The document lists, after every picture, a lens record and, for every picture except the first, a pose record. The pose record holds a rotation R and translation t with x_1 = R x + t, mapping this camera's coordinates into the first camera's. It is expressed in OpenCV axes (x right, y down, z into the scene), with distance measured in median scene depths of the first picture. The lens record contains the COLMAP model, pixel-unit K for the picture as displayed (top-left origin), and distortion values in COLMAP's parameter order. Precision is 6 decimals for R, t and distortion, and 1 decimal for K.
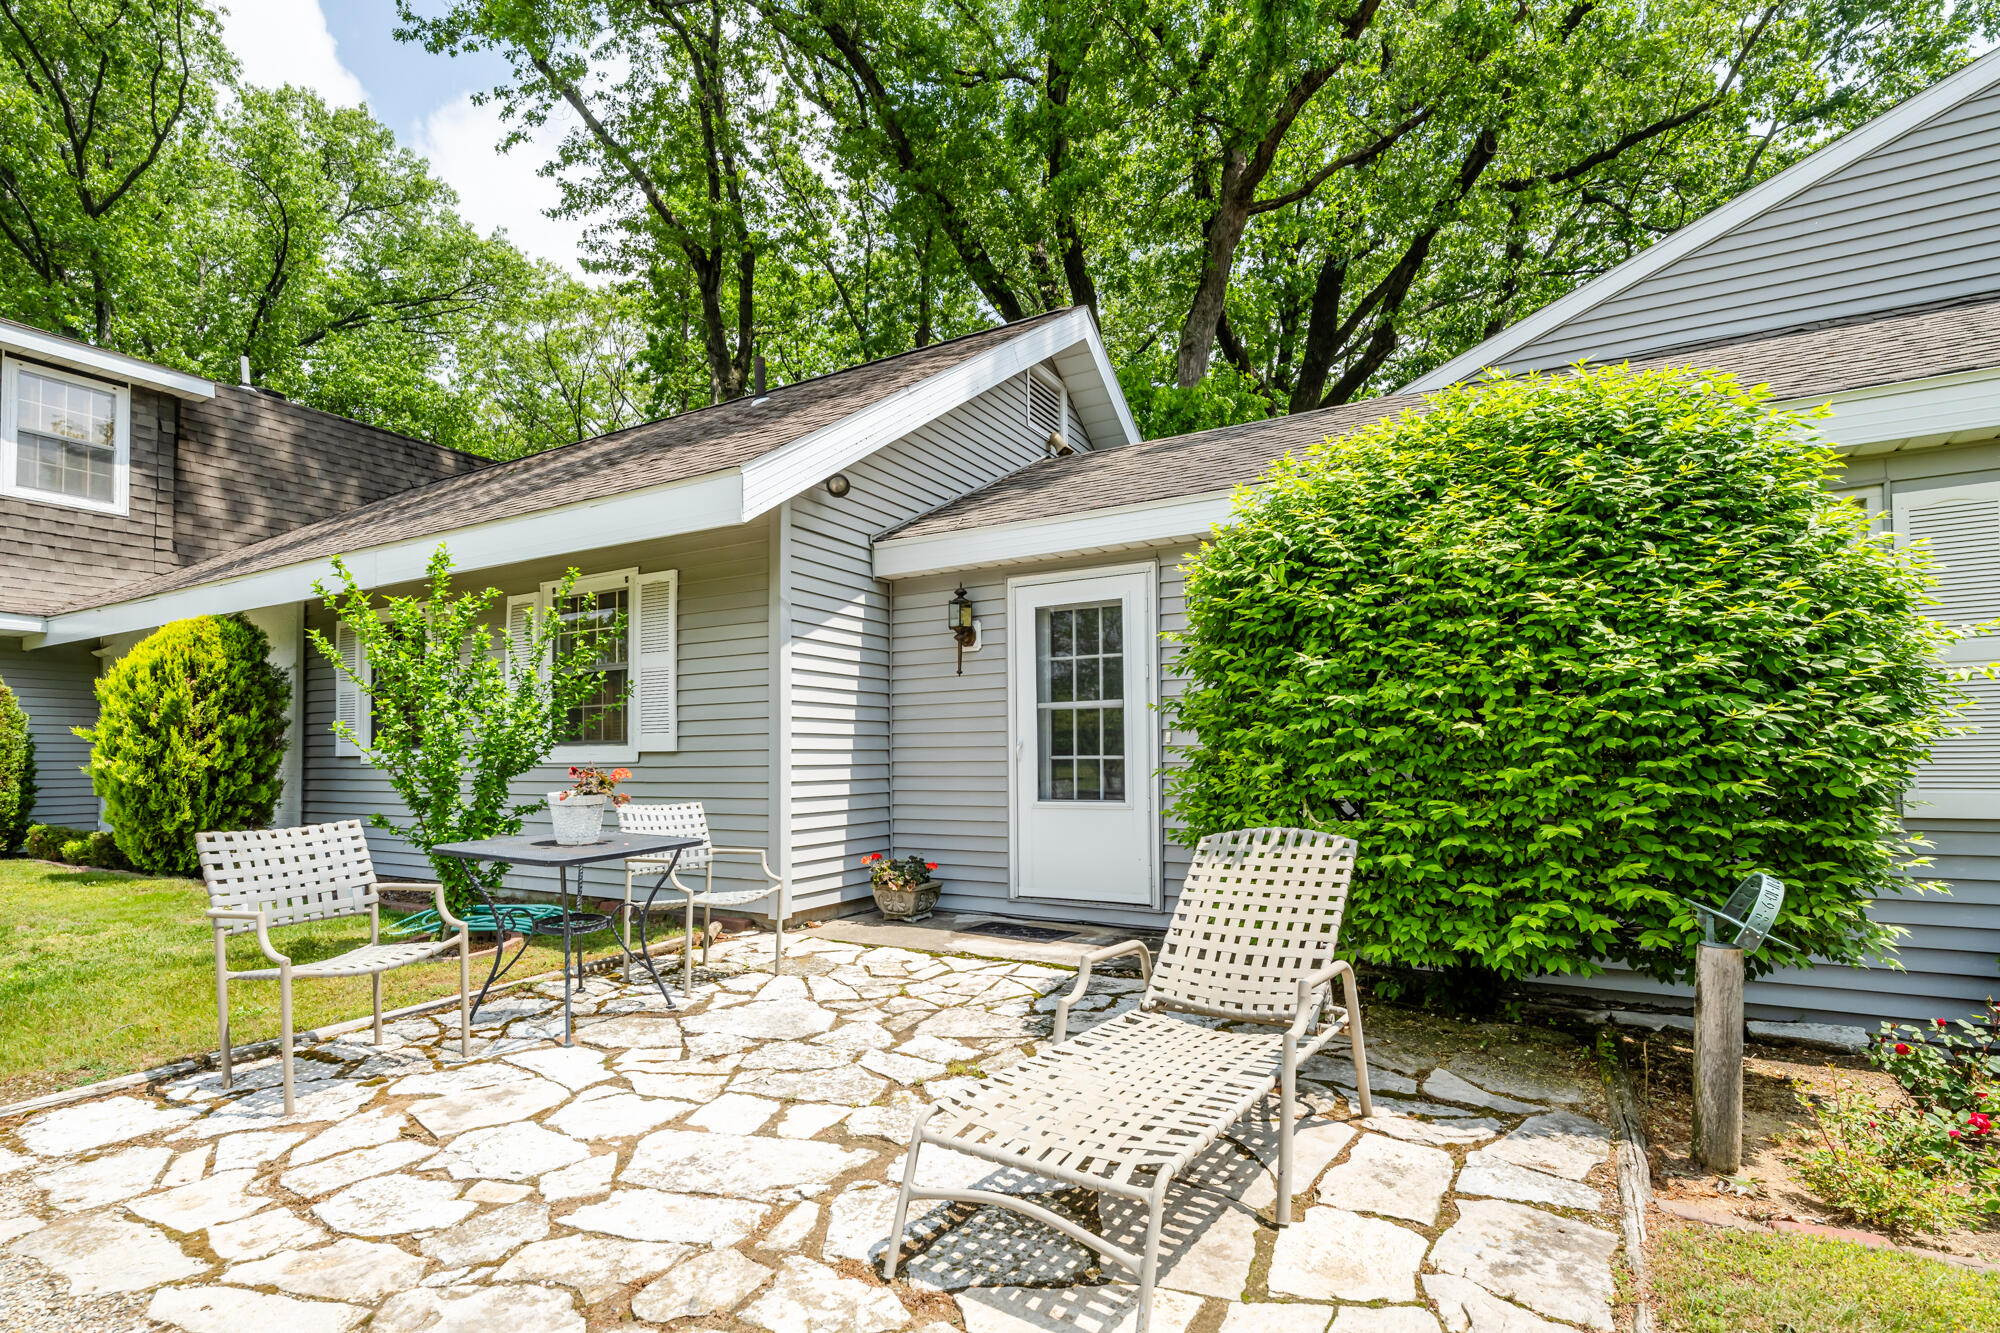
lens RADIAL K [[915.8, 0, 1027.6], [0, 915.8, 750.6], [0, 0, 1]] dist [-0.014227, 0.000273]
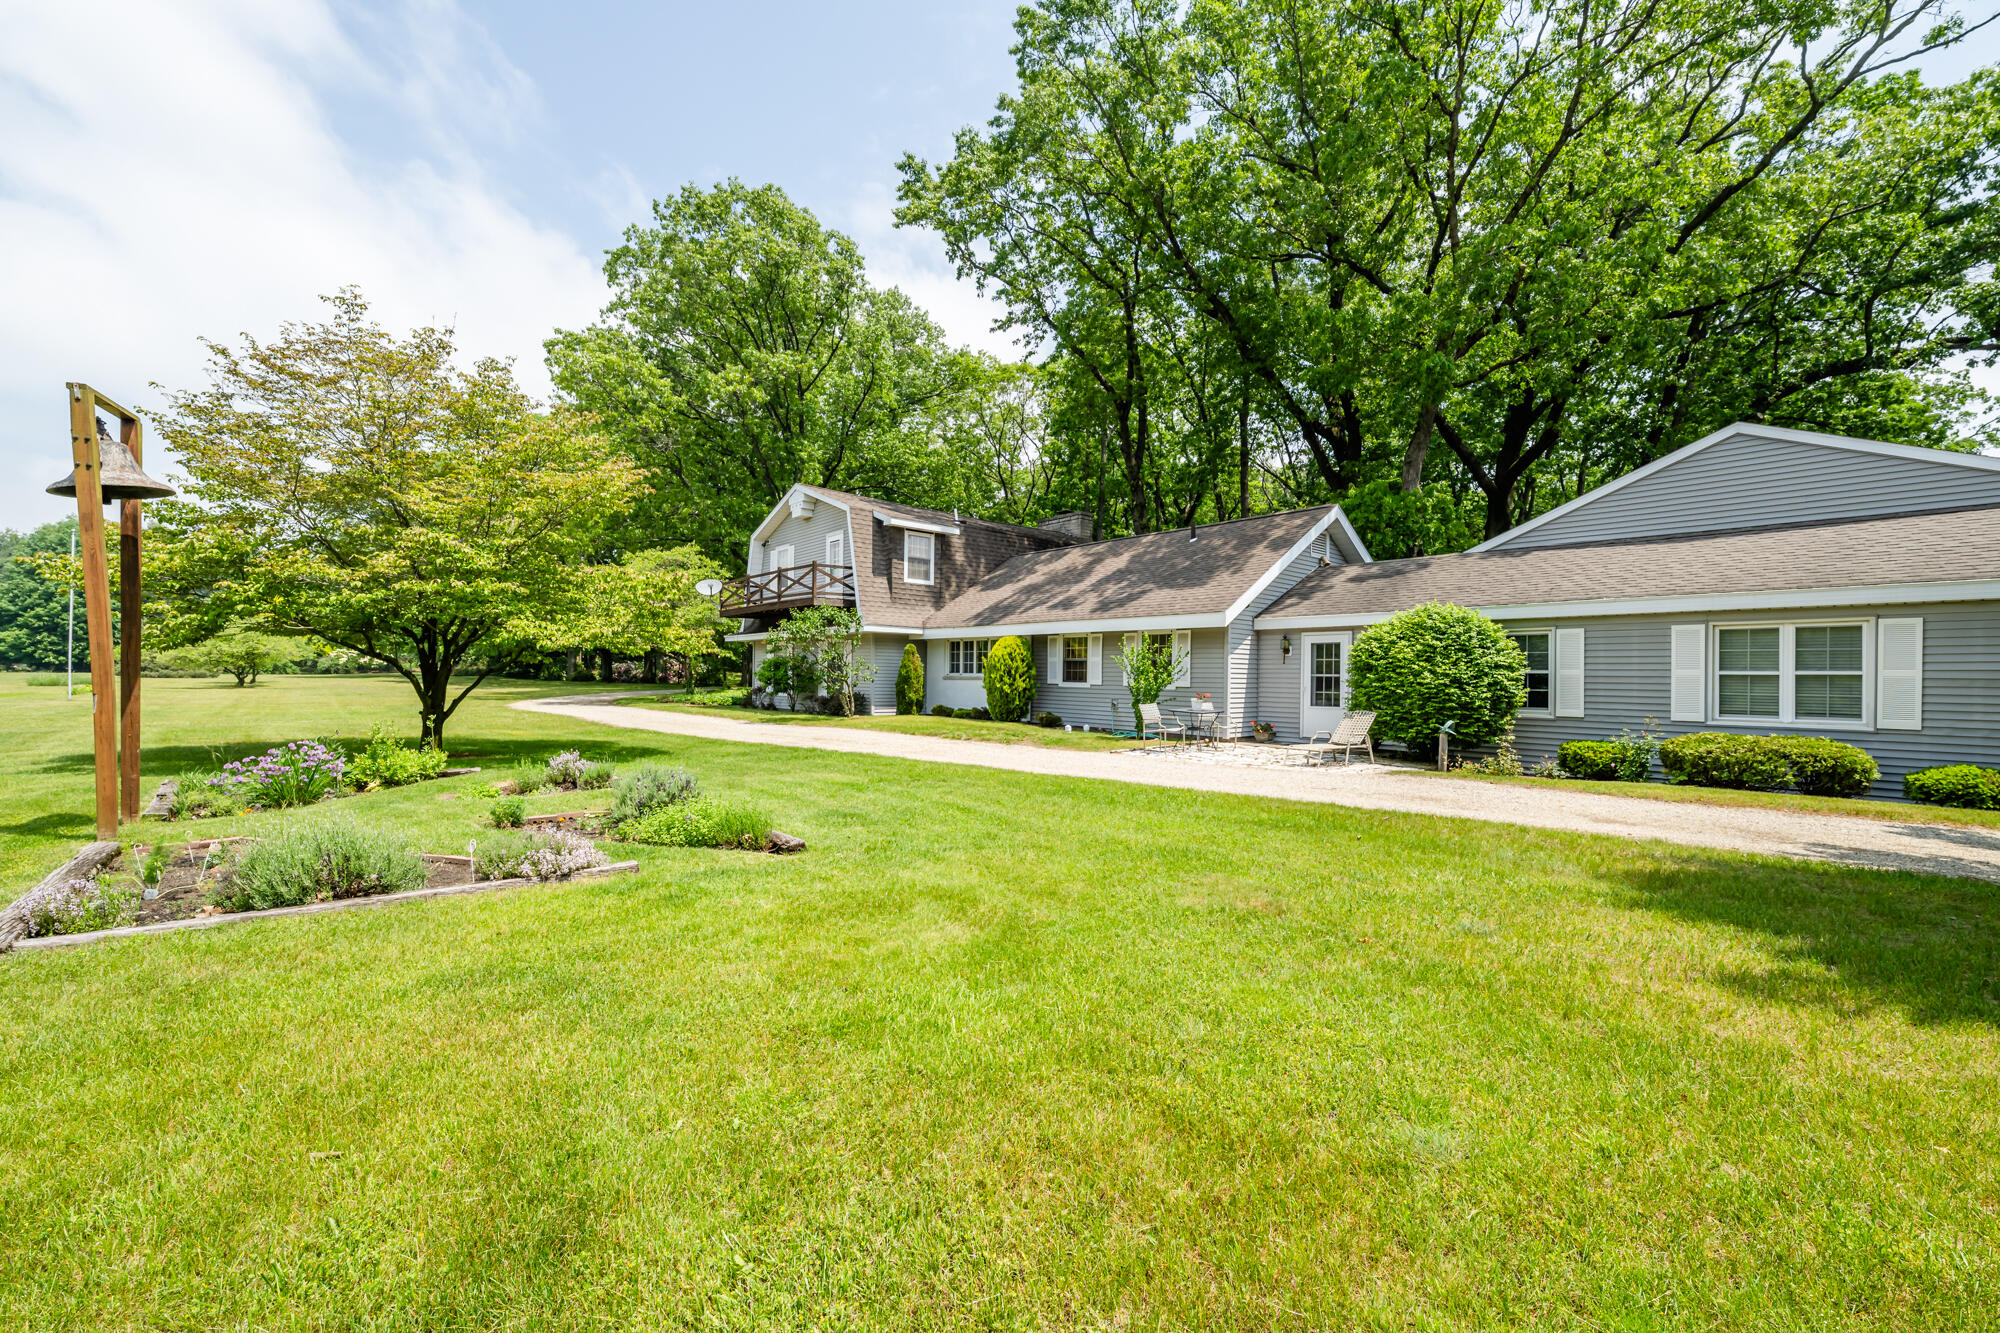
lens RADIAL K [[808.4, 0, 1003.2], [0, 808.4, 679.8], [0, 0, 1]] dist [-0.001947, 0.001602]
pose [[0.934441, 0.021218, -0.355484, 0.009730], [-0.016035, 0.999718, 0.017520, -0.062164], [0.355756, -0.010671, 0.934518, -1.858707]]
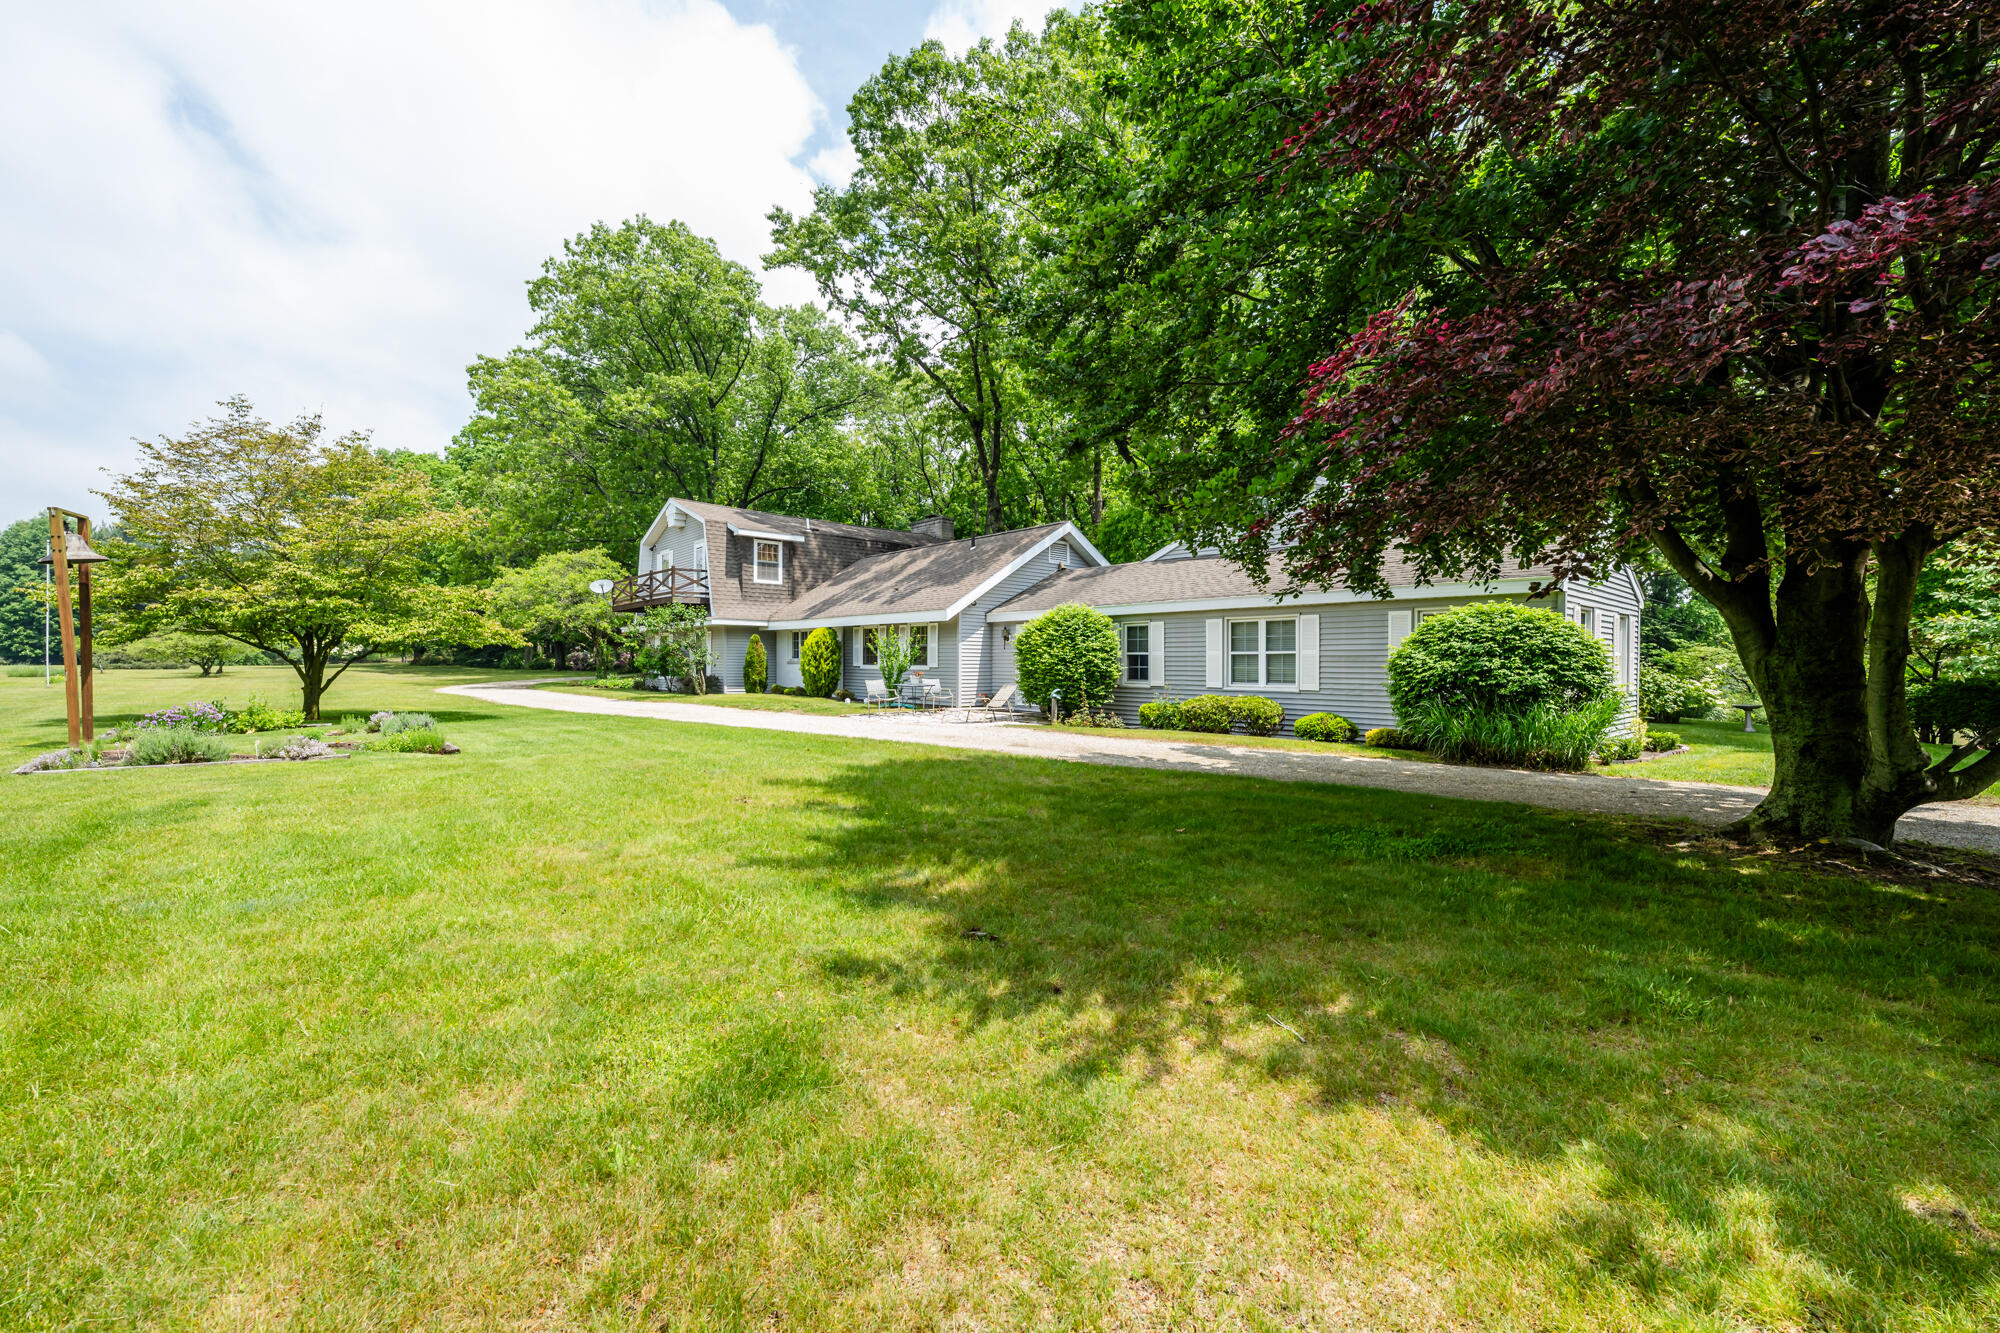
lens RADIAL K [[808.4, 0, 1002.1], [0, 808.4, 677.8], [0, 0, 1]] dist [-0.001947, 0.001602]
pose [[0.938750, 0.018977, -0.344076, 1.118096], [-0.008228, 0.999432, 0.032673, -0.071764], [0.344500, -0.027841, 0.938373, -2.273077]]
